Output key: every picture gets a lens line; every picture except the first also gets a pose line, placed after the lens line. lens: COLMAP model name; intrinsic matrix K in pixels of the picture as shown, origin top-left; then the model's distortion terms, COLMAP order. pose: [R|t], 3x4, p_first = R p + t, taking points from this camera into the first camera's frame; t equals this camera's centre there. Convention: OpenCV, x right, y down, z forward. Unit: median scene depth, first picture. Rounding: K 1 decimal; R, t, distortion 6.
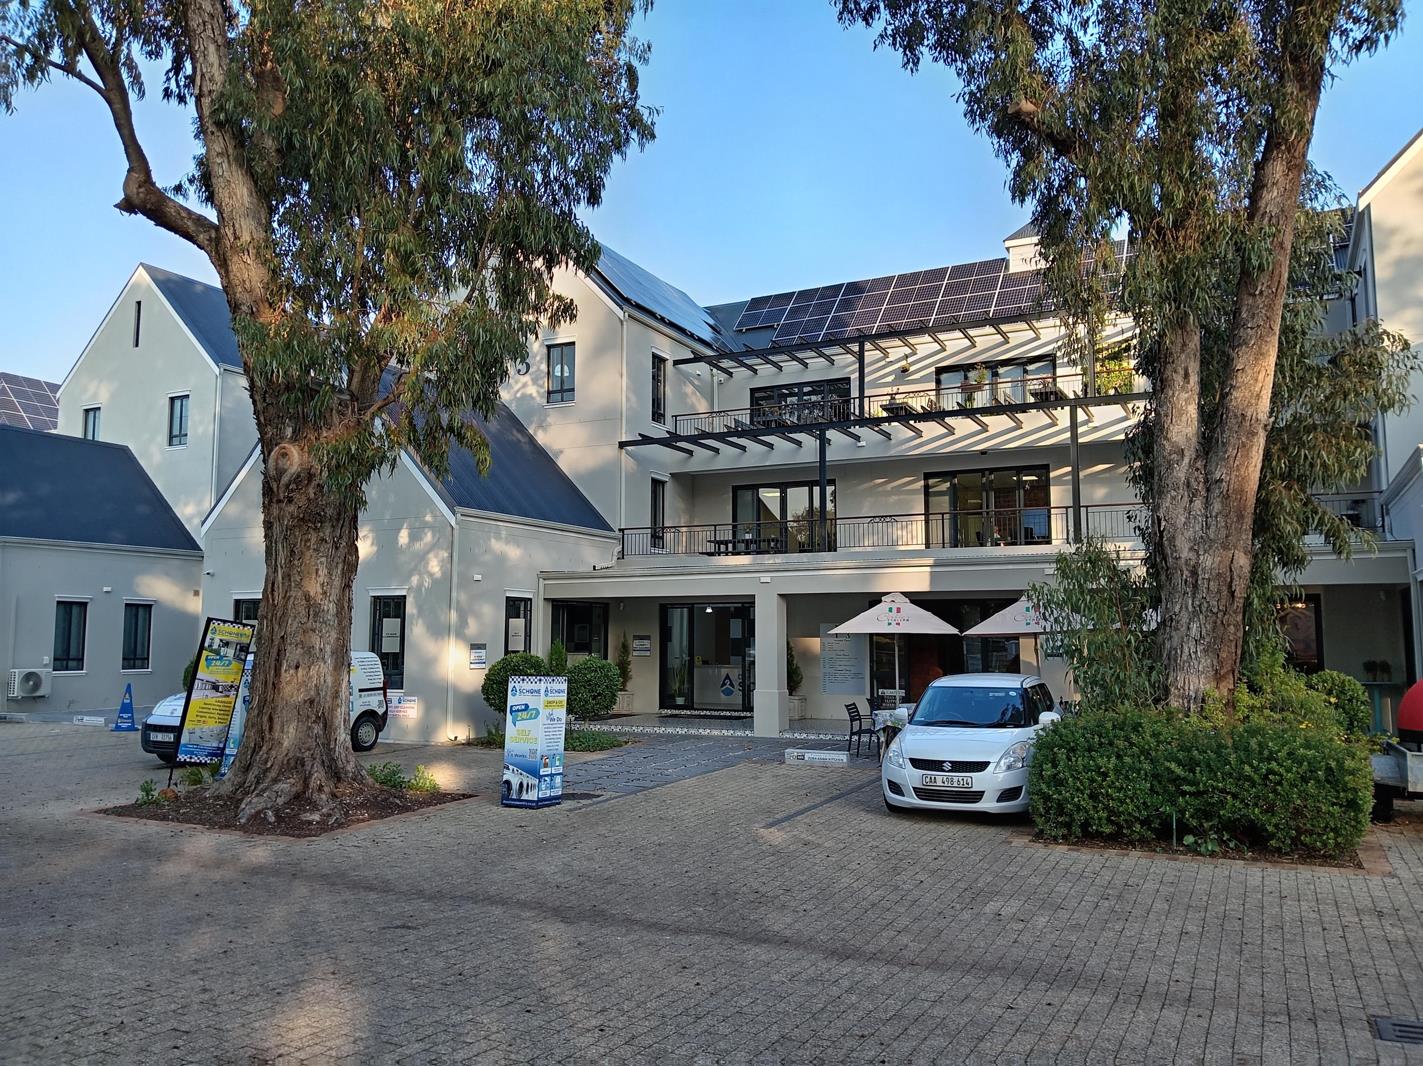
lens RADIAL K [[1081.7, 0, 711.5], [0, 1081.7, 533.0], [0, 0, 1]] dist [0.002590, 0.000984]
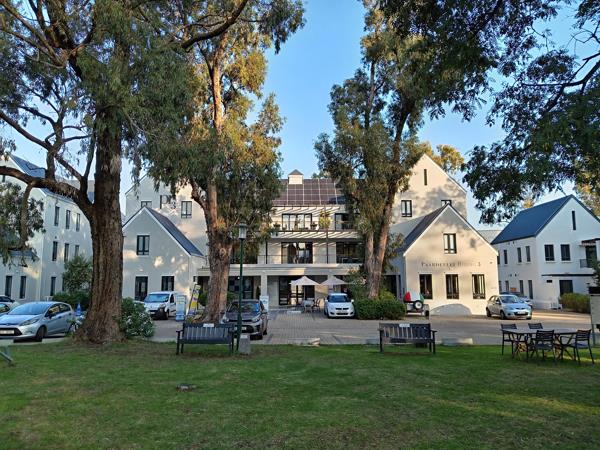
lens RADIAL K [[456.1, 0, 300.0], [0, 456.1, 225.0], [0, 0, 1]] dist [0.002590, 0.000984]
pose [[0.883672, 0.047729, 0.465668, -0.644555], [-0.036348, 0.998781, -0.033396, -0.081460], [-0.466694, 0.012586, 0.884329, -0.600197]]
